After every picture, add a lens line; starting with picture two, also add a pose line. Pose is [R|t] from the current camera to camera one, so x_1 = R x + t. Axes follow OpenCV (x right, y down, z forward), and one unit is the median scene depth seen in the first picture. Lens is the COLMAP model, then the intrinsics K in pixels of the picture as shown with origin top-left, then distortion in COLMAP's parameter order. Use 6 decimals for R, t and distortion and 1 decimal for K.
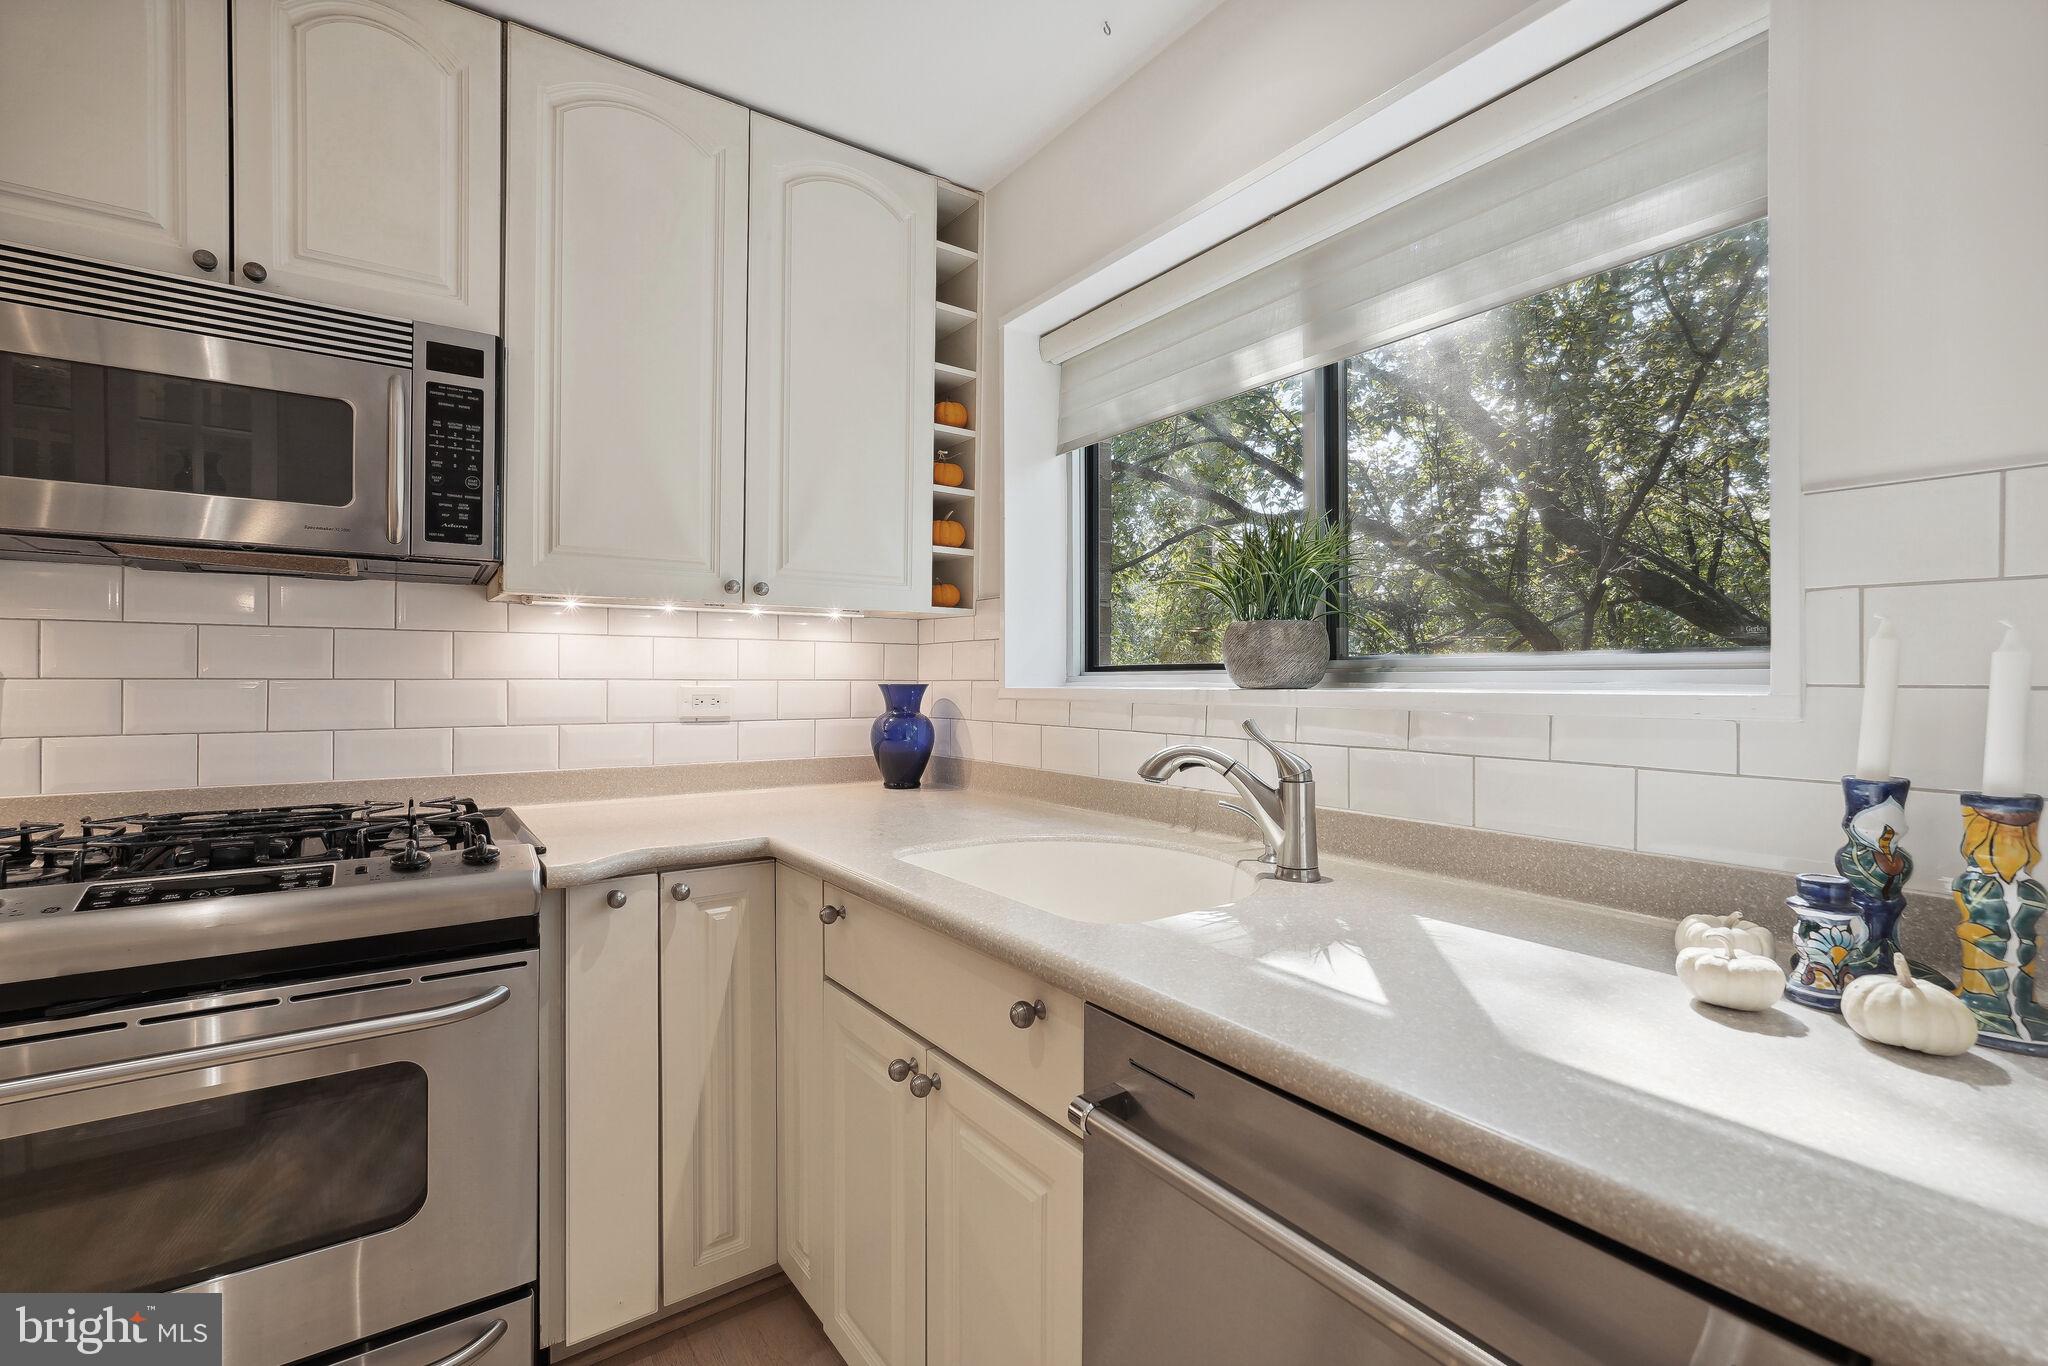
lens RADIAL K [[920.1, 0, 1030.1], [0, 920.1, 668.8], [0, 0, 1]] dist [-0.001817, 0.000203]
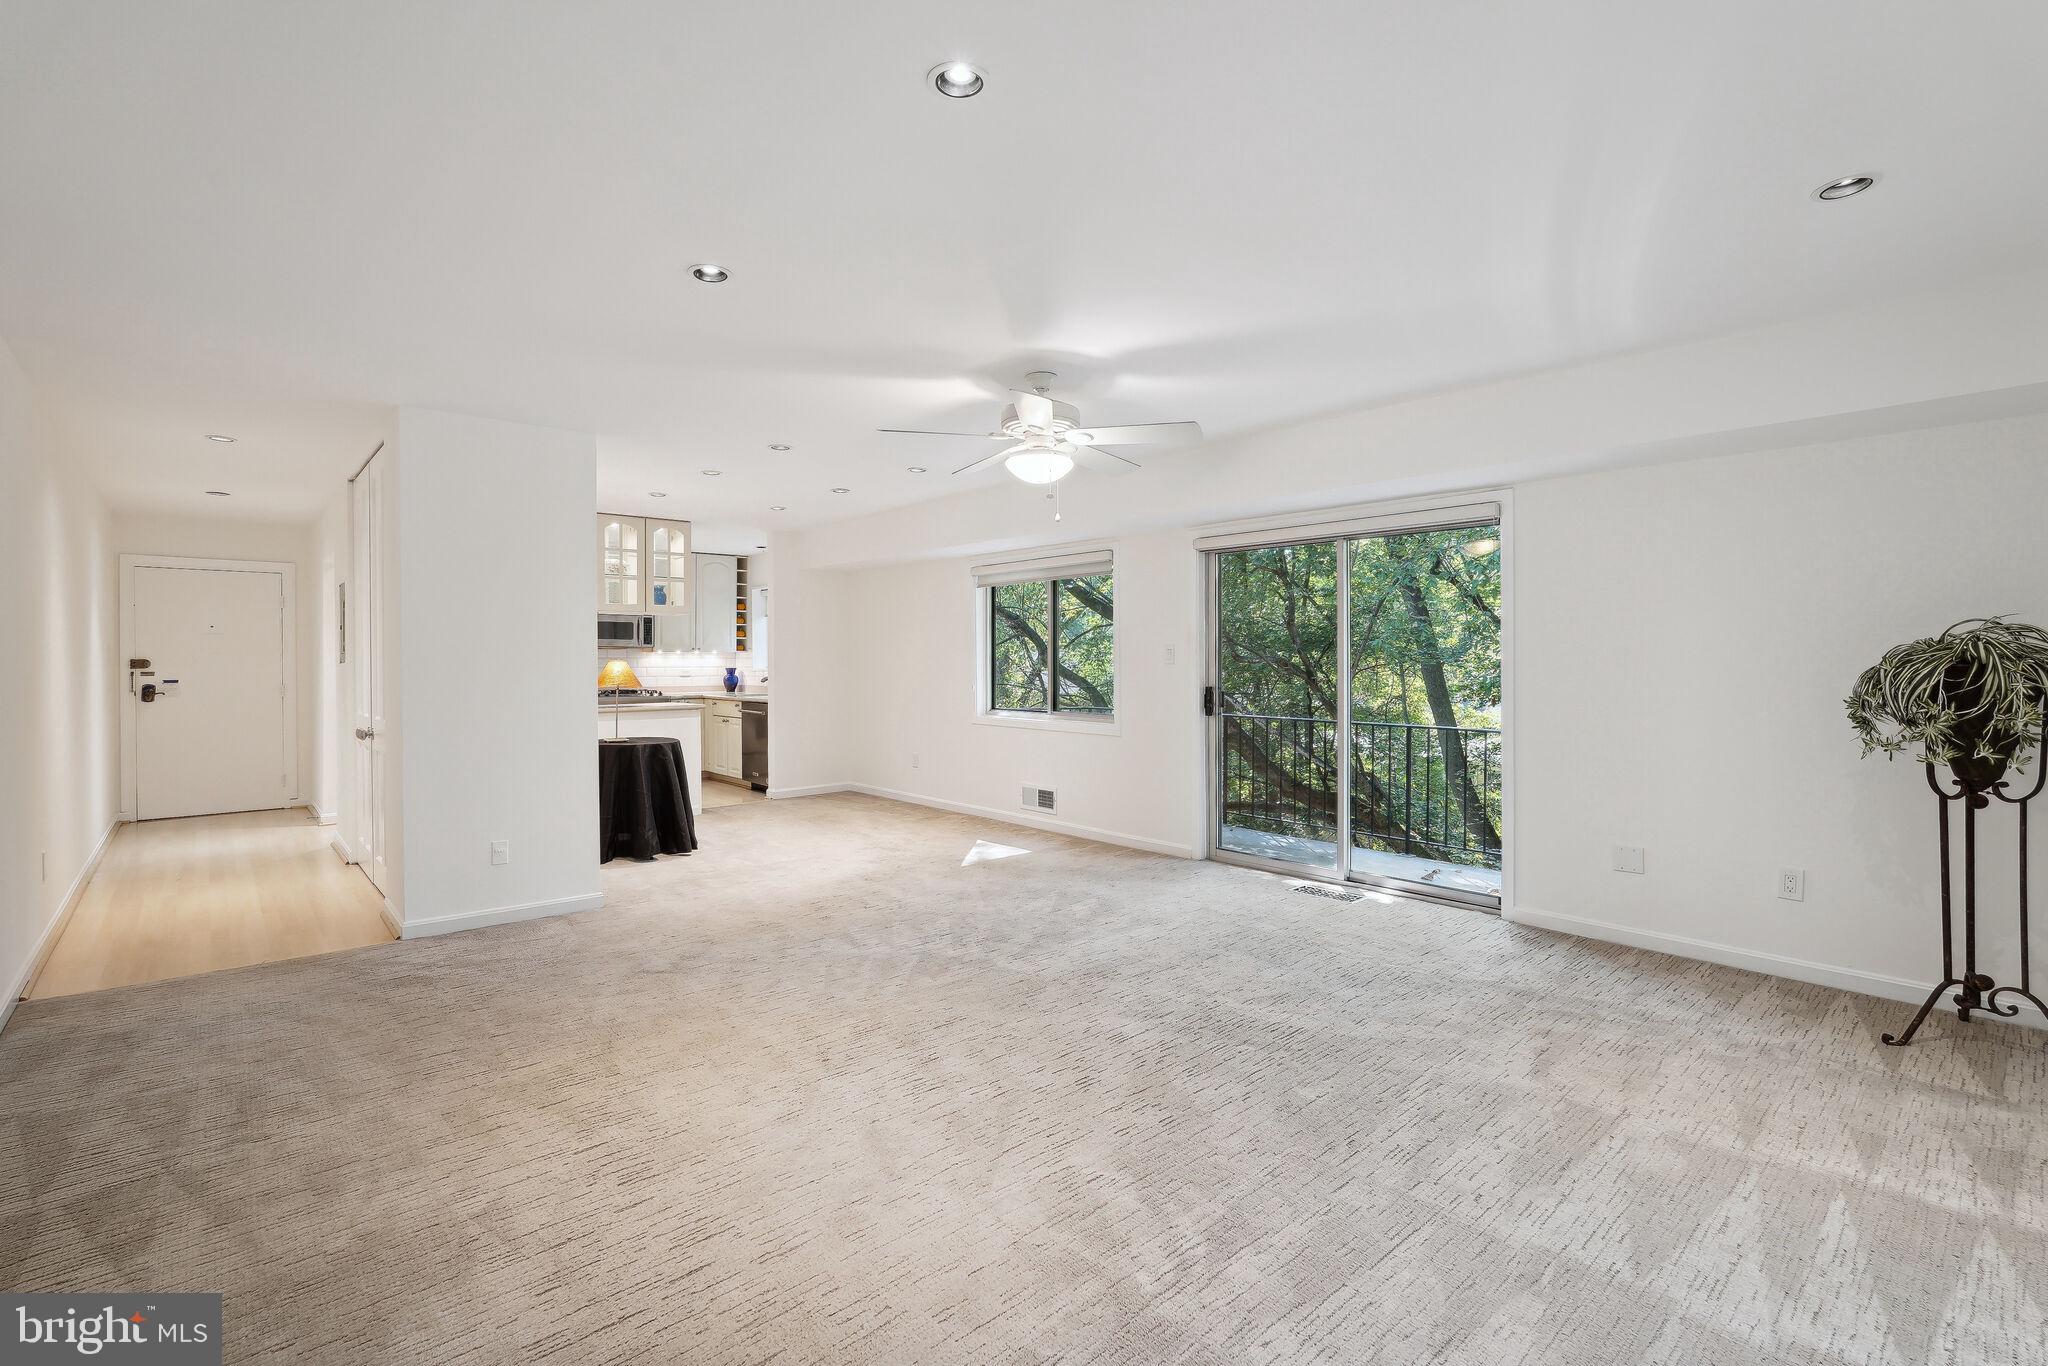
lens RADIAL K [[964.9, 0, 1024.0], [0, 964.9, 683.0], [0, 0, 1]] dist [0.001280, 0.000219]
pose [[0.995119, -0.005103, 0.098554, 0.843826], [0.001989, 0.999497, 0.031667, -0.058226], [-0.098666, -0.031316, 0.994628, -3.915344]]
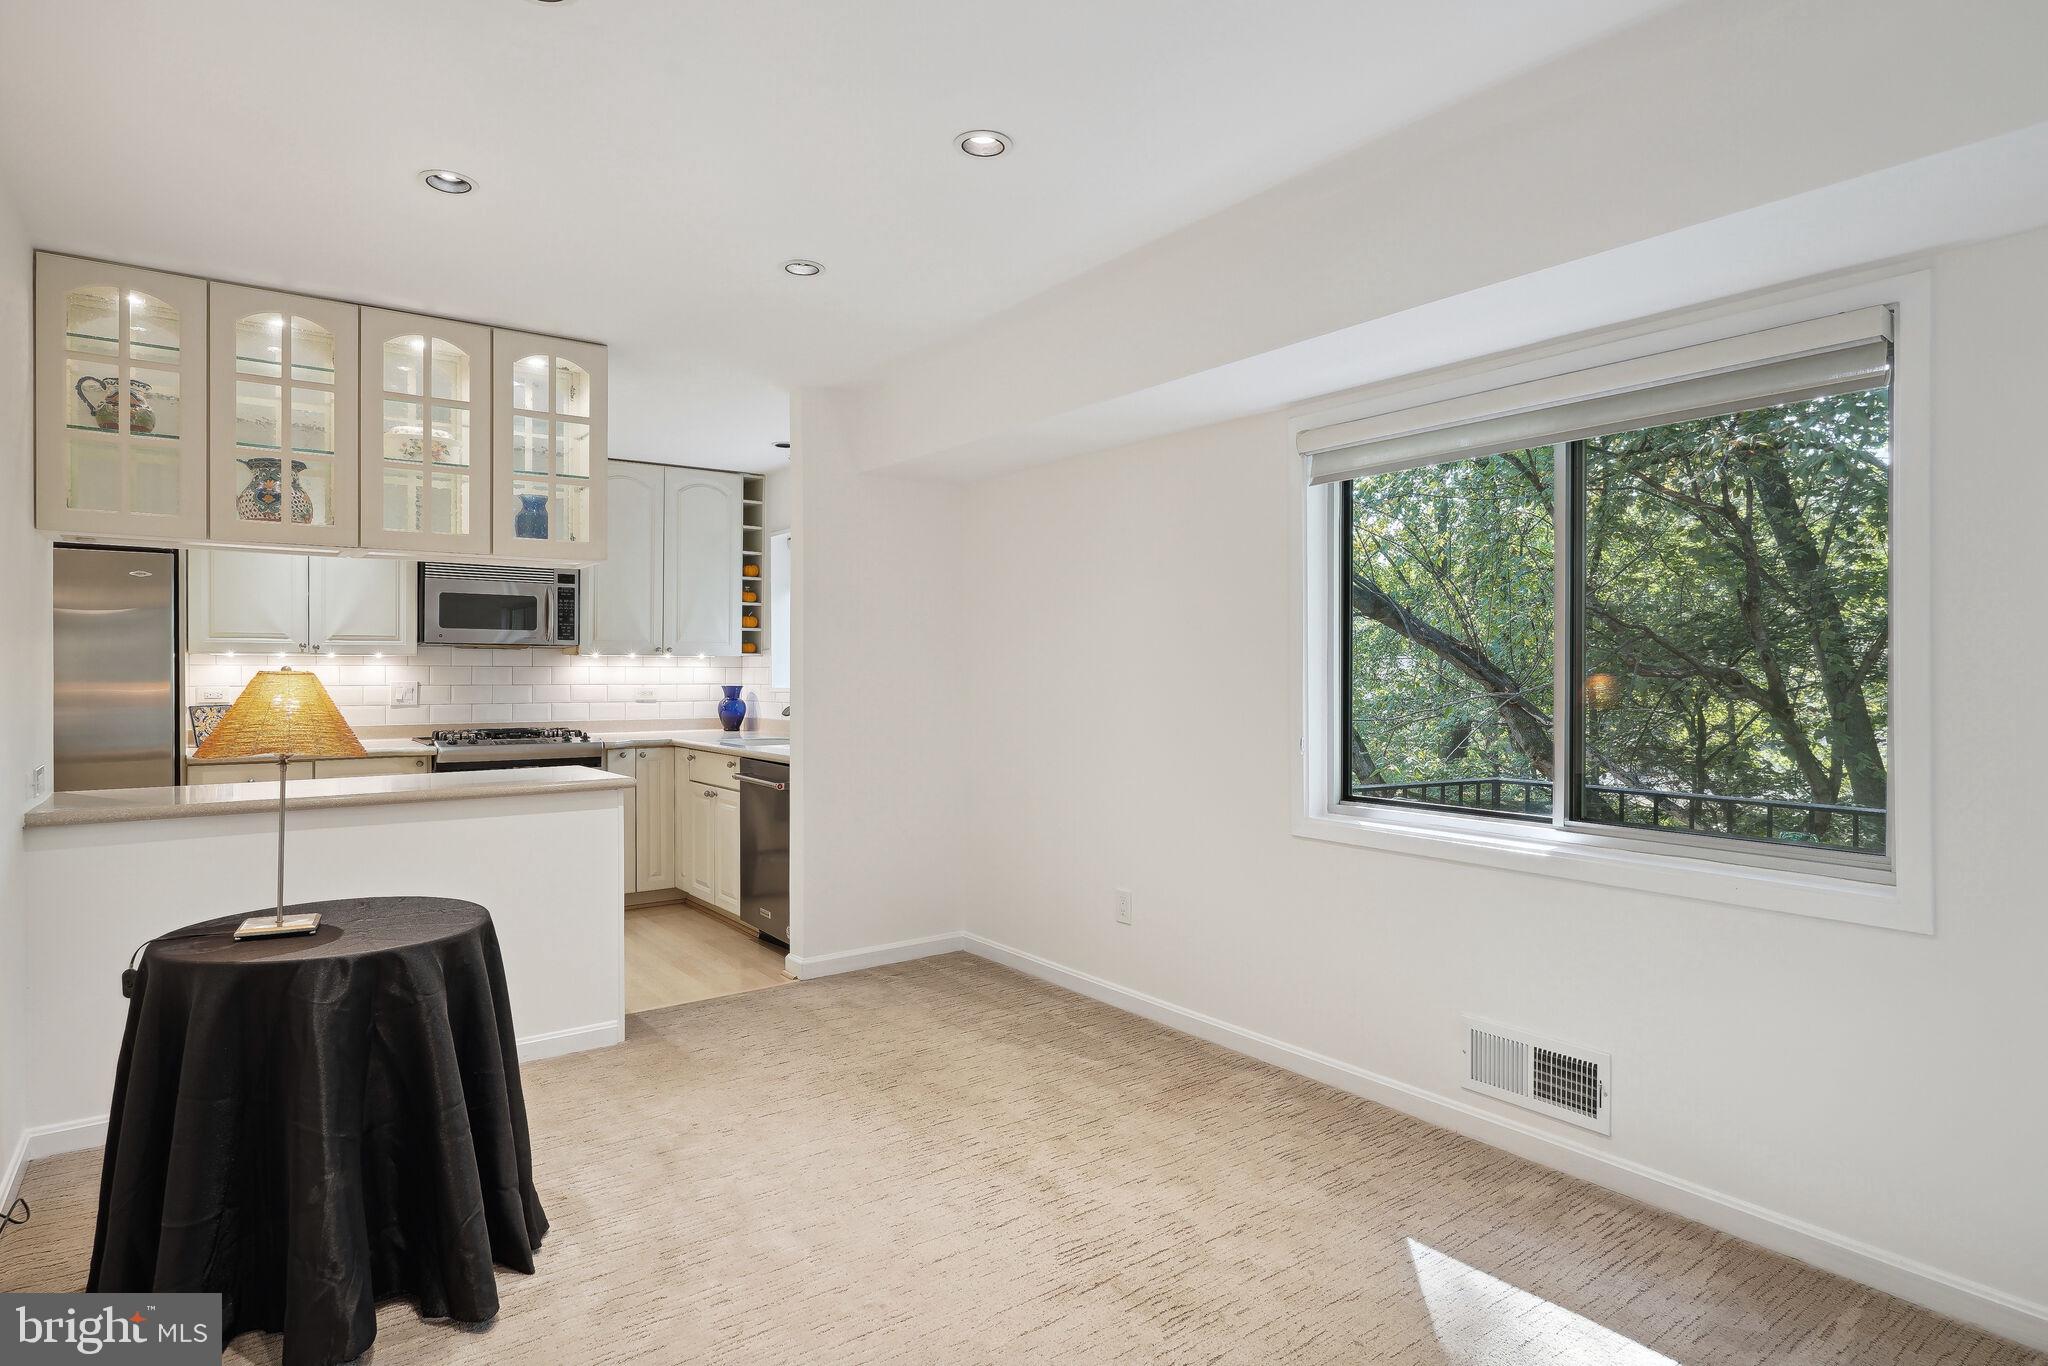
lens RADIAL K [[1159.1, 0, 1024.0], [0, 1159.1, 683.0], [0, 0, 1]] dist [0.001937, 0.000124]
pose [[0.999944, -0.001276, 0.010550, 0.602412], [0.001081, 0.999828, 0.018496, -0.046612], [-0.010572, -0.018484, 0.999773, -2.041266]]
